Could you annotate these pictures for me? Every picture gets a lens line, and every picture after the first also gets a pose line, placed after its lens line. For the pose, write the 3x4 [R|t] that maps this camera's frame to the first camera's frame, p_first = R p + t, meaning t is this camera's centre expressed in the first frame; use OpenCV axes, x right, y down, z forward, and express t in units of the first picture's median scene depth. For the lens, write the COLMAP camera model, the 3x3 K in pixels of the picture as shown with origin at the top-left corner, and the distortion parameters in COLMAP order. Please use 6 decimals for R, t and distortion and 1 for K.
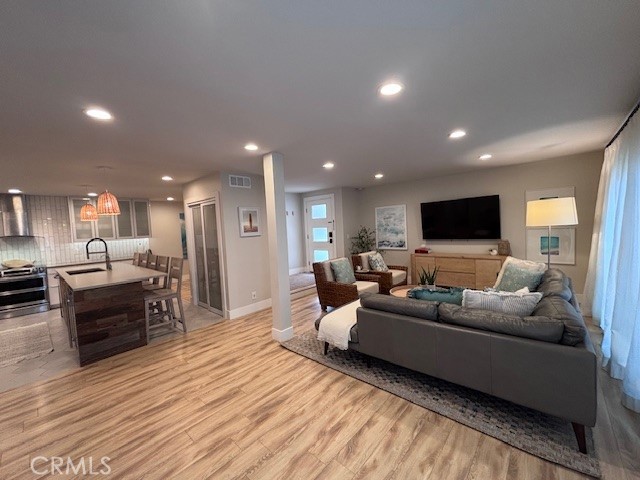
lens RADIAL K [[259.6, 0, 320.0], [0, 259.6, 240.0], [0, 0, 1]] dist [0.000370, -0.000151]
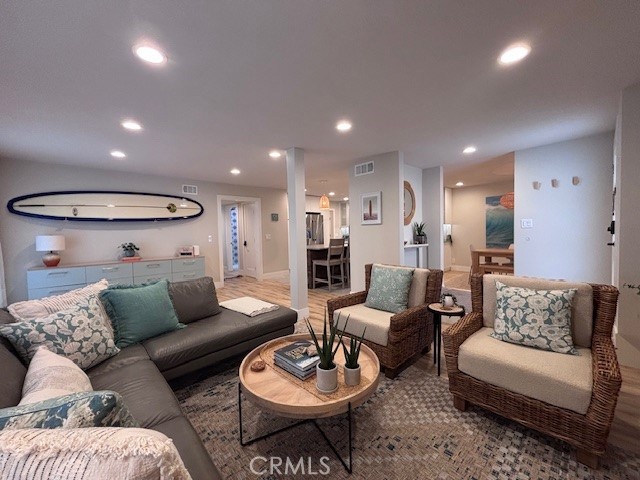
lens RADIAL K [[259.6, 0, 320.0], [0, 259.6, 240.0], [0, 0, 1]] dist [0.000370, -0.000151]
pose [[-0.085830, 0.084747, -0.992699, 0.563662], [-0.025821, 0.995852, 0.087249, -0.027950], [0.995975, 0.033121, -0.083286, 0.721403]]
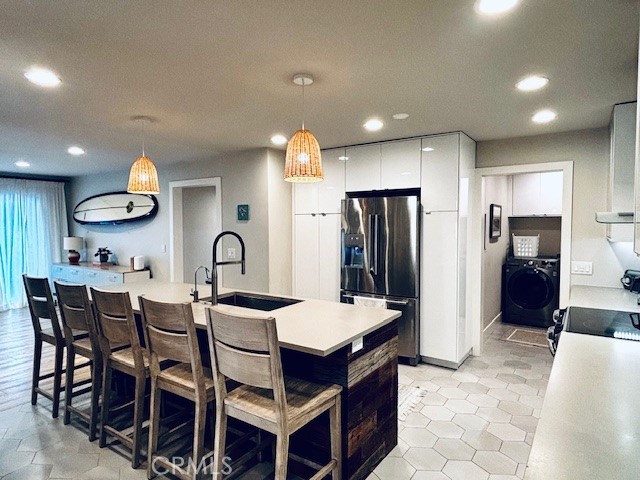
lens RADIAL K [[387.7, 0, 320.0], [0, 387.7, 240.0], [0, 0, 1]] dist [-0.004034, -0.002586]
pose [[-0.989884, 0.055791, -0.130450, -0.715196], [0.043217, 0.994315, 0.097316, -0.037861], [0.135138, 0.090694, -0.986667, 1.287489]]
